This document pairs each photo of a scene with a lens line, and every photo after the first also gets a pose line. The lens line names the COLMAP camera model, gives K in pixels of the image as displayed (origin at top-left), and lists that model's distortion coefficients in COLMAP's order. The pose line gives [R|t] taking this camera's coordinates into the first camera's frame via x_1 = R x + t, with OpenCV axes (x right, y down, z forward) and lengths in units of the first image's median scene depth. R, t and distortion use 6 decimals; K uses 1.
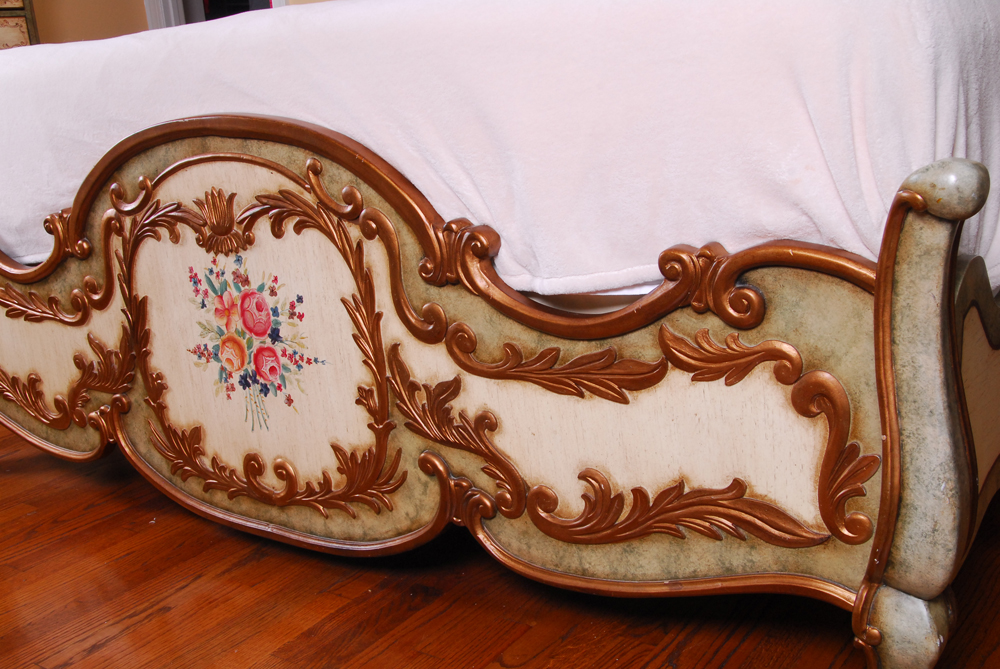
lens RADIAL K [[1035.2, 0, 544.8], [0, 1035.2, 338.0], [0, 0, 1]] dist [-0.030807, 0.000000]
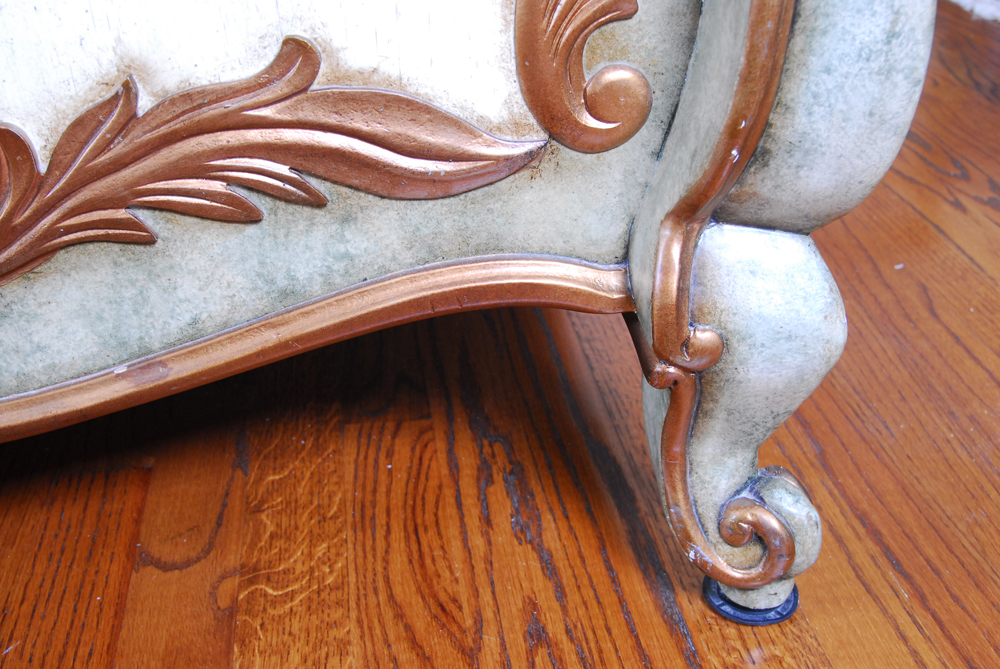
lens RADIAL K [[1187.3, 0, 493.3], [0, 1187.3, 335.4], [0, 0, 1]] dist [-0.067036, 0.000000]
pose [[0.786980, -0.237781, 0.569317, -0.019436], [0.118069, 0.963739, 0.239306, 0.146464], [-0.605576, -0.121110, 0.786518, 0.619350]]
